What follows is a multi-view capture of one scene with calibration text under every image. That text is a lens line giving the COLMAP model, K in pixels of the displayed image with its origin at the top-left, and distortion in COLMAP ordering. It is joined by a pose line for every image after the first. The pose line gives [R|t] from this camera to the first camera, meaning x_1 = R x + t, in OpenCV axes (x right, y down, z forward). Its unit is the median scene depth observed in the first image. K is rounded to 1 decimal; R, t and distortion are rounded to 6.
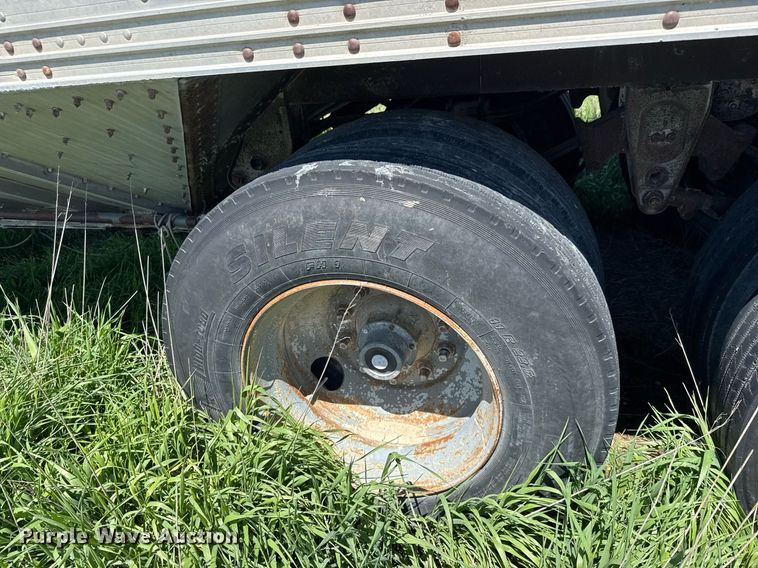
lens RADIAL K [[520.4, 0, 377.8], [0, 520.4, 286.1], [0, 0, 1]] dist [0.029652, -0.023334]
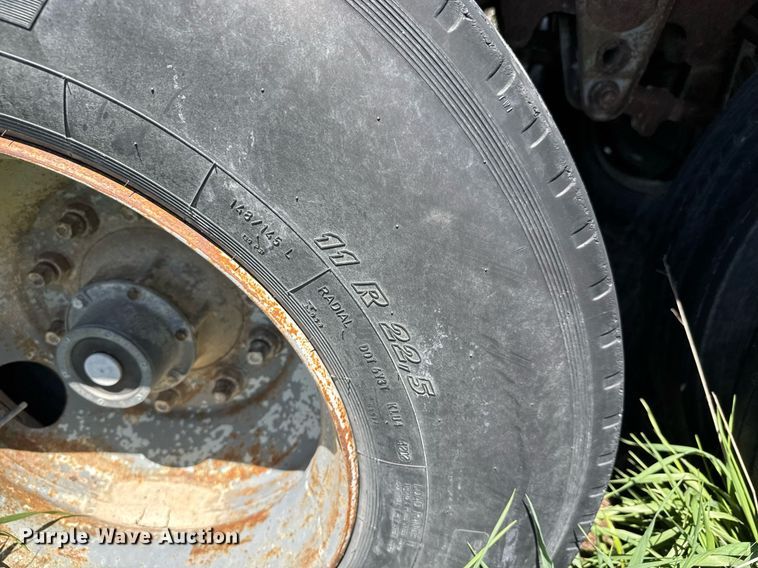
lens RADIAL K [[520.4, 0, 381.0], [0, 520.4, 282.7], [0, 0, 1]] dist [0.029652, -0.023334]
pose [[0.973326, 0.010194, 0.229201, 0.136697], [-0.006284, 0.999822, -0.017783, 0.077450], [-0.229342, 0.015868, 0.973217, 0.501918]]
